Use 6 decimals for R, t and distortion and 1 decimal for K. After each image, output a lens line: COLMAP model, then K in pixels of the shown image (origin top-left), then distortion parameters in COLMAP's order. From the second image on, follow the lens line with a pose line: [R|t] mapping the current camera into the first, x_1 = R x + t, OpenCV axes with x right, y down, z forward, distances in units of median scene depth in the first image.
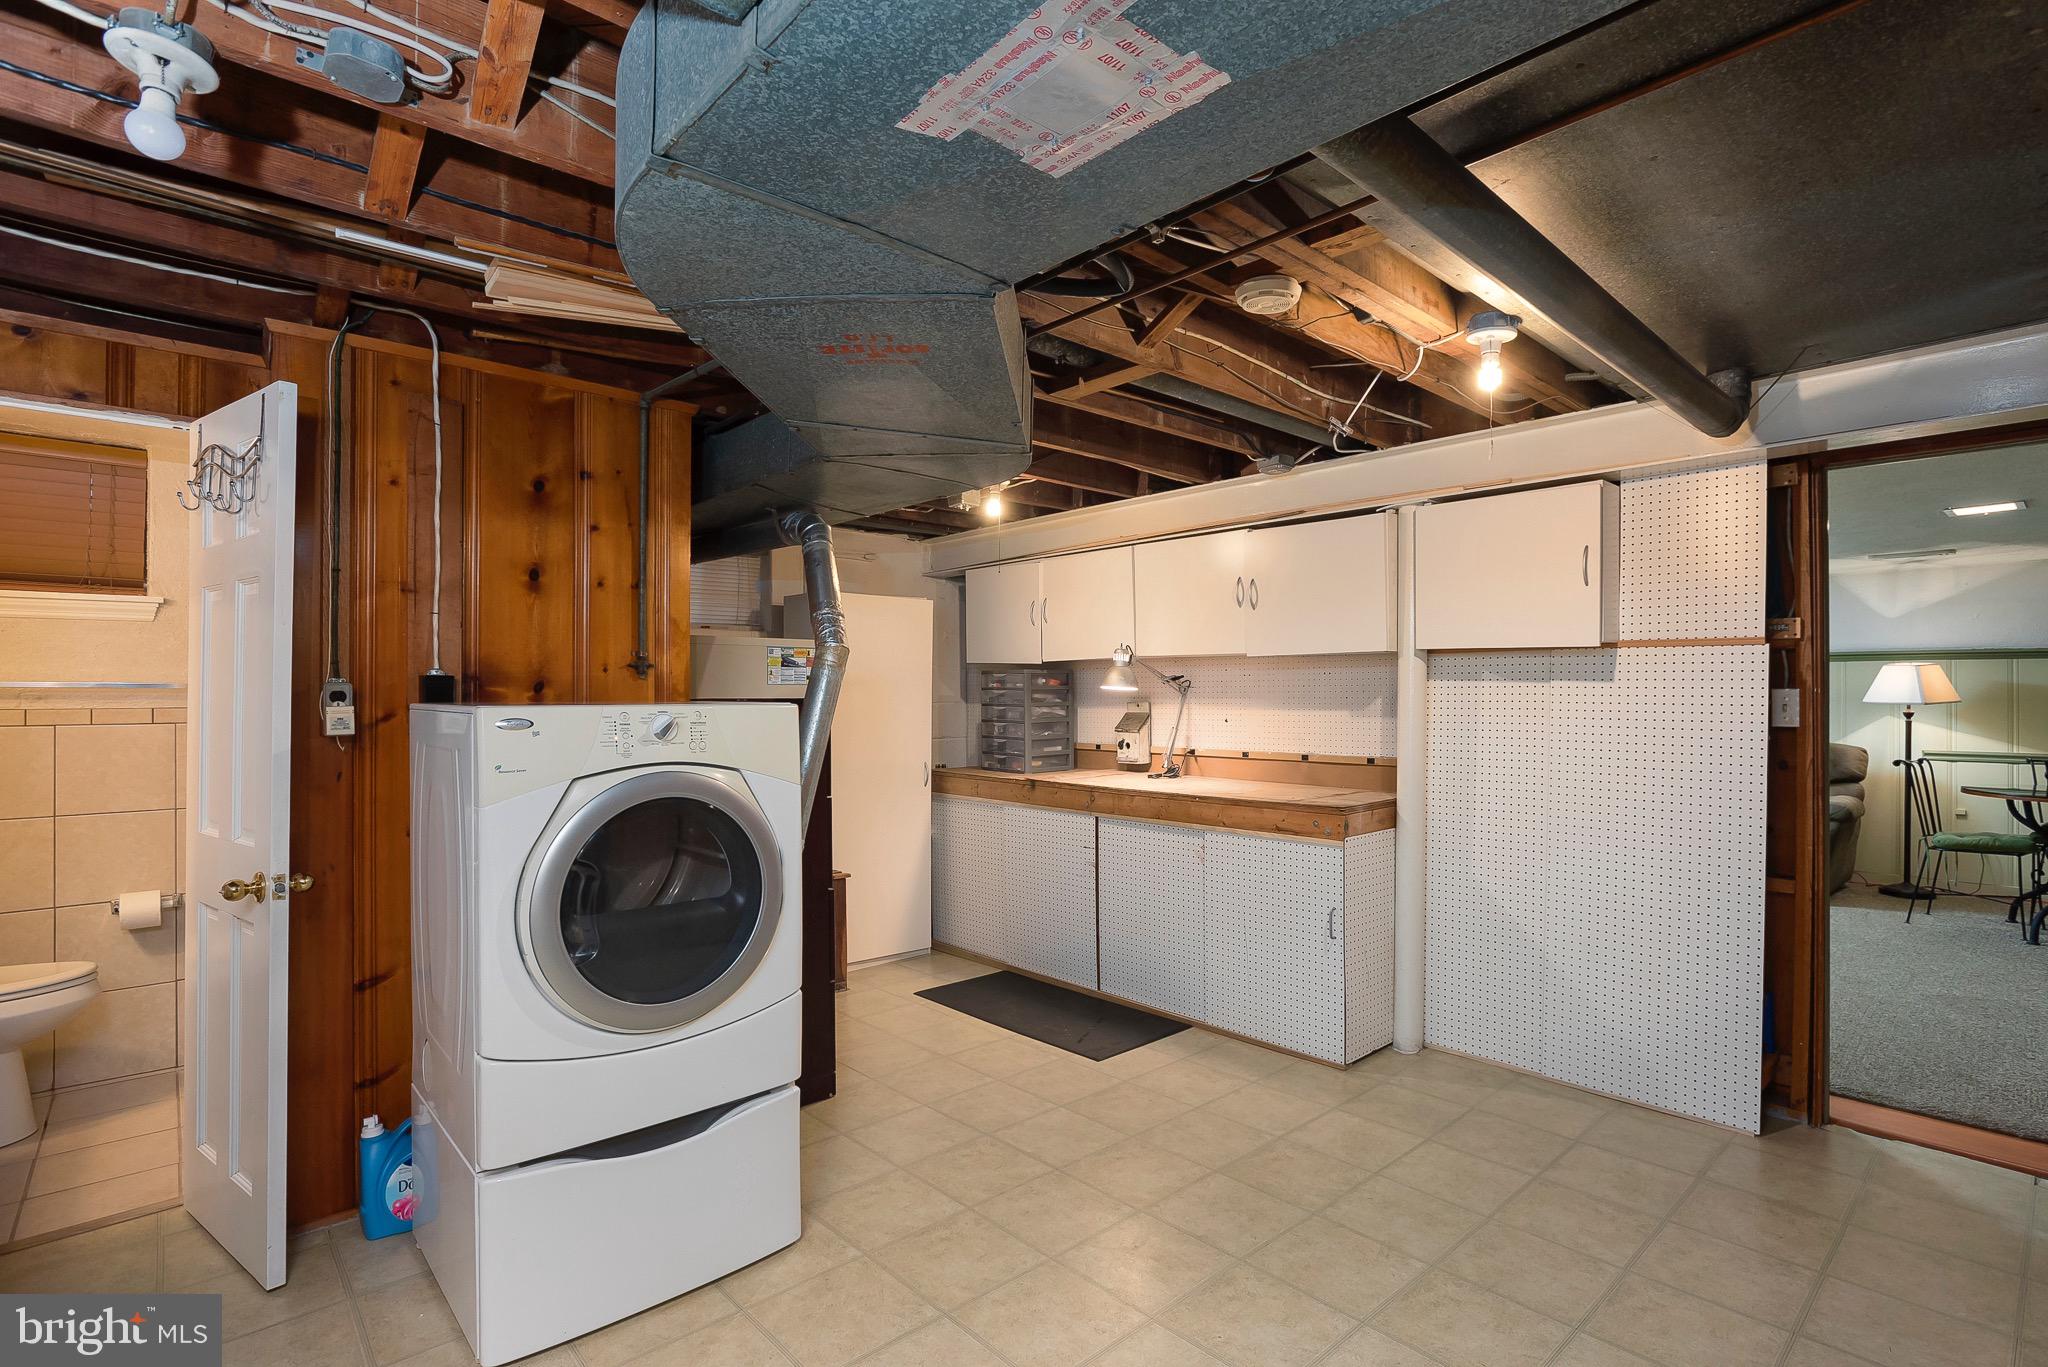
lens RADIAL K [[1006.0, 0, 1024.0], [0, 1006.0, 683.5], [0, 0, 1]] dist [-0.001061, -0.000177]
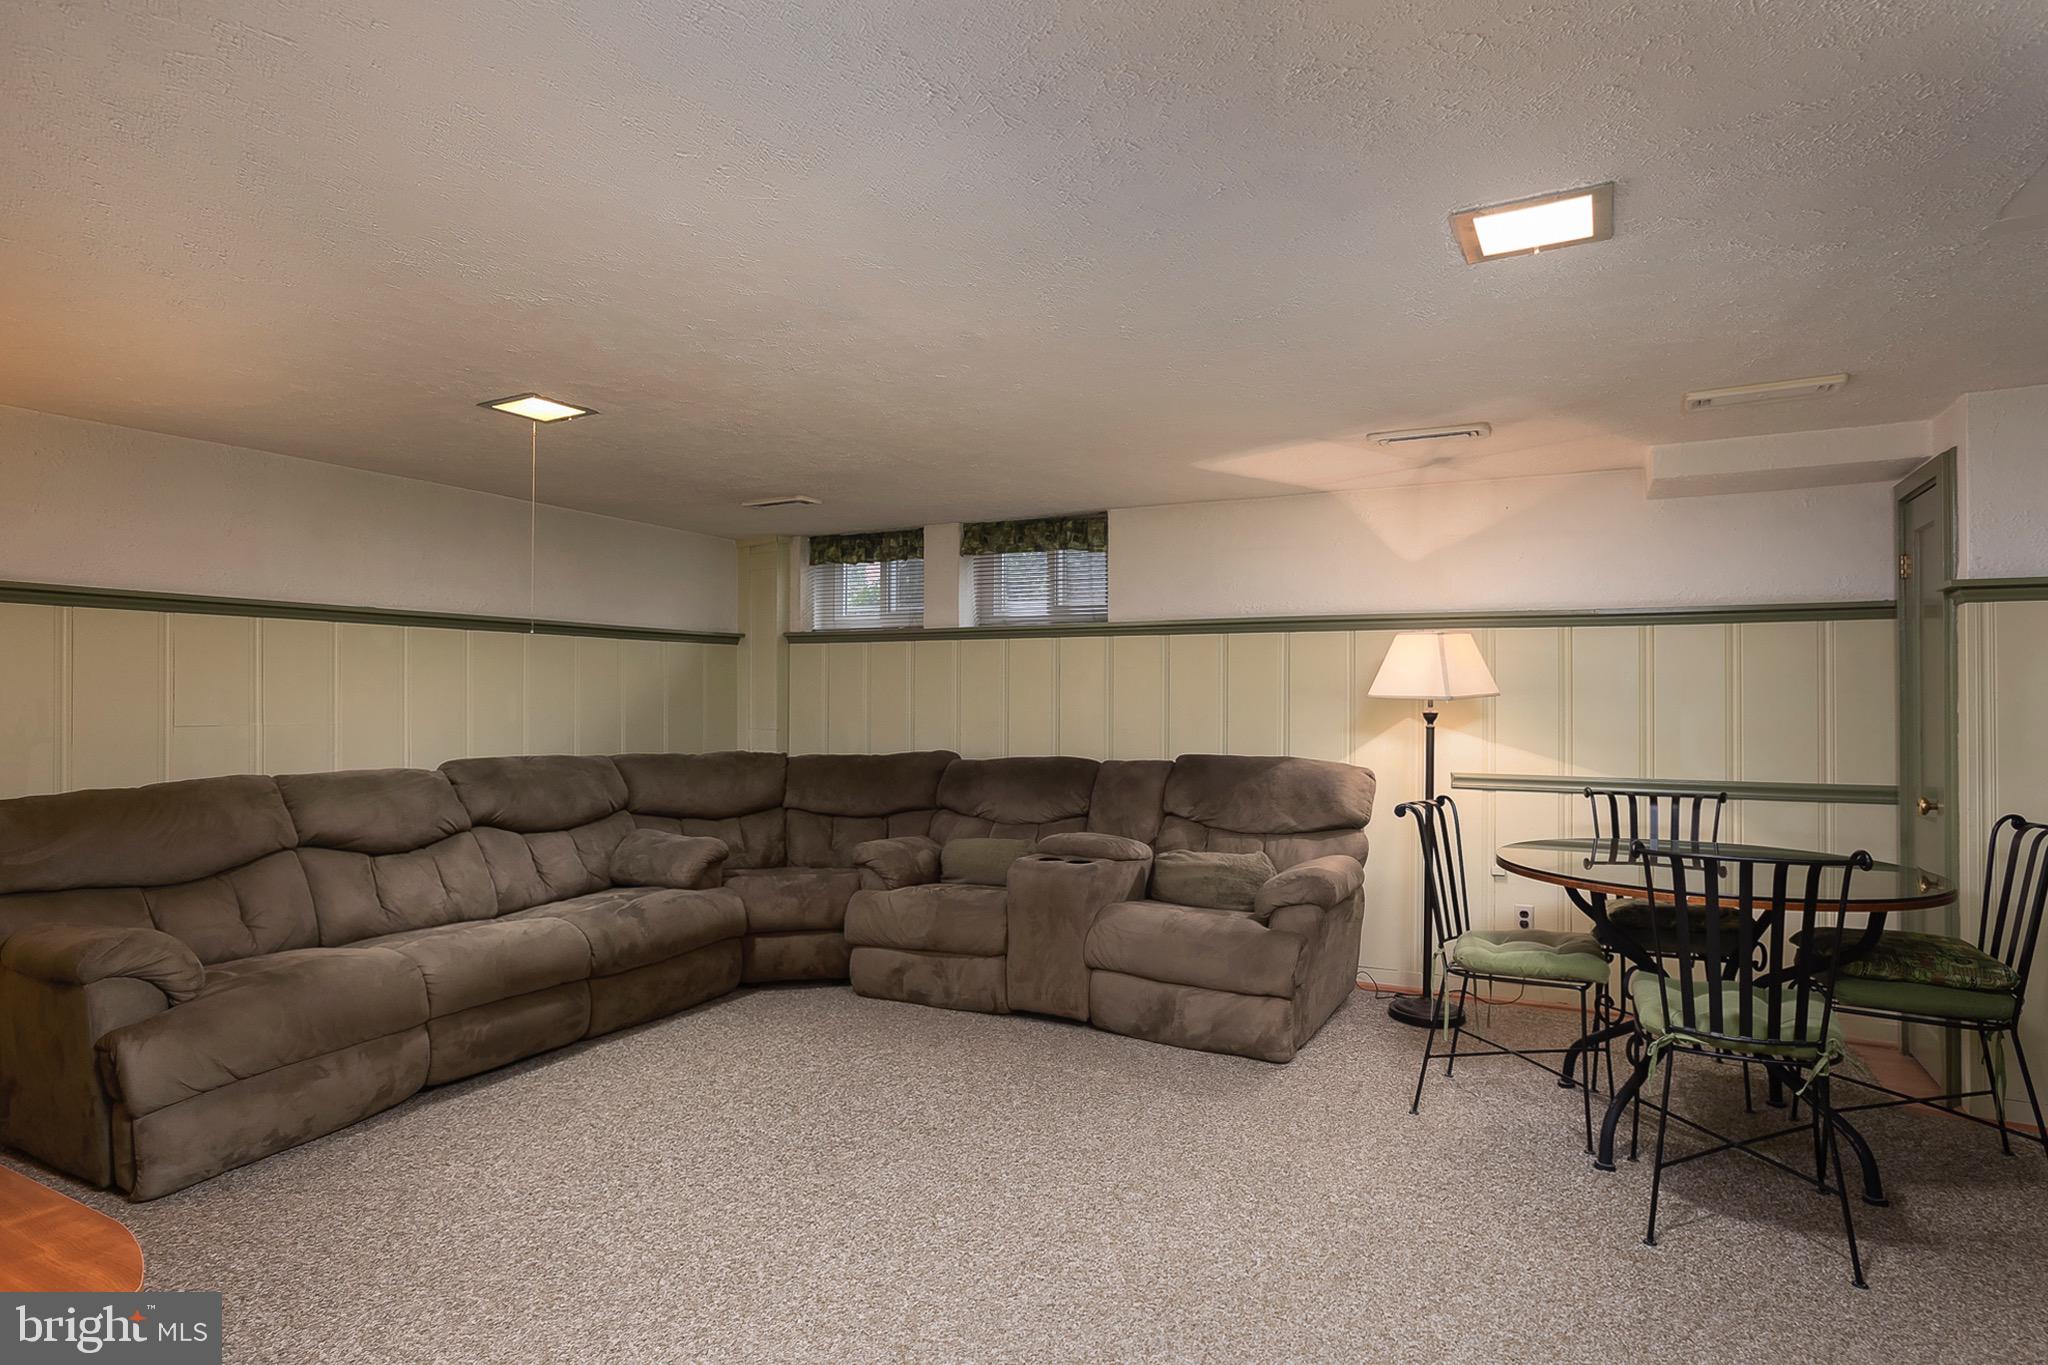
lens RADIAL K [[1051.5, 0, 1024.0], [0, 1051.5, 682.5], [0, 0, 1]] dist [-0.025233, -0.000058]
pose [[0.949190, 0.003746, 0.314682, 0.450806], [-0.004249, 0.999991, 0.000913, 0.010736], [-0.314676, -0.002204, 0.949197, 0.479472]]
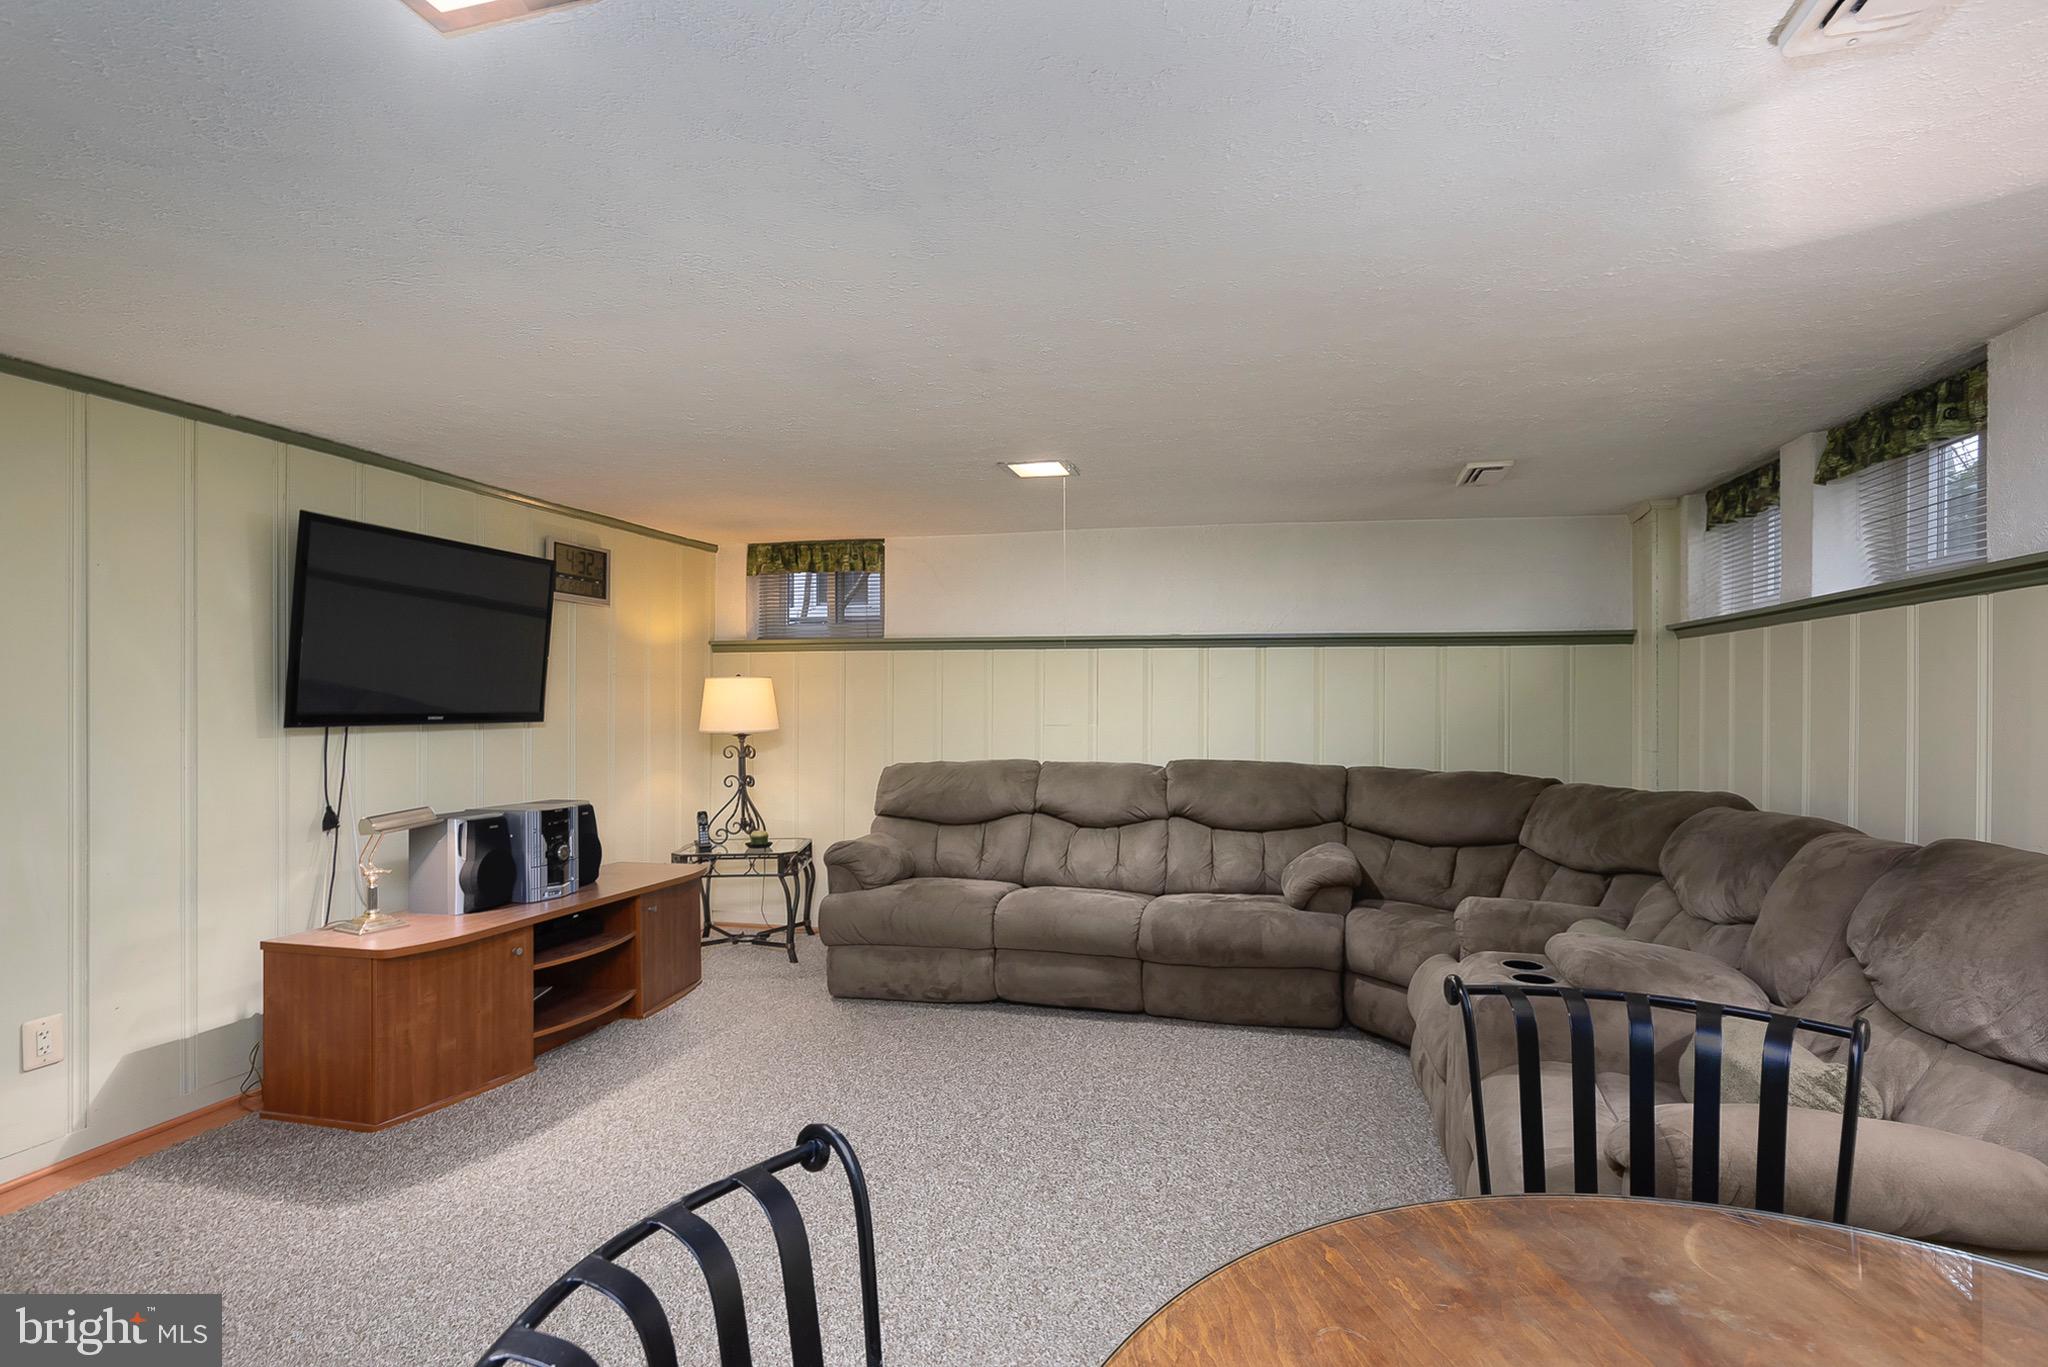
lens RADIAL K [[1006.0, 0, 1024.0], [0, 1006.0, 683.5], [0, 0, 1]] dist [-0.001061, -0.000177]
pose [[0.540744, -0.011836, -0.841104, 1.265986], [0.010216, 0.999920, -0.007503, 0.006387], [0.841125, -0.004535, 0.540822, 0.895278]]
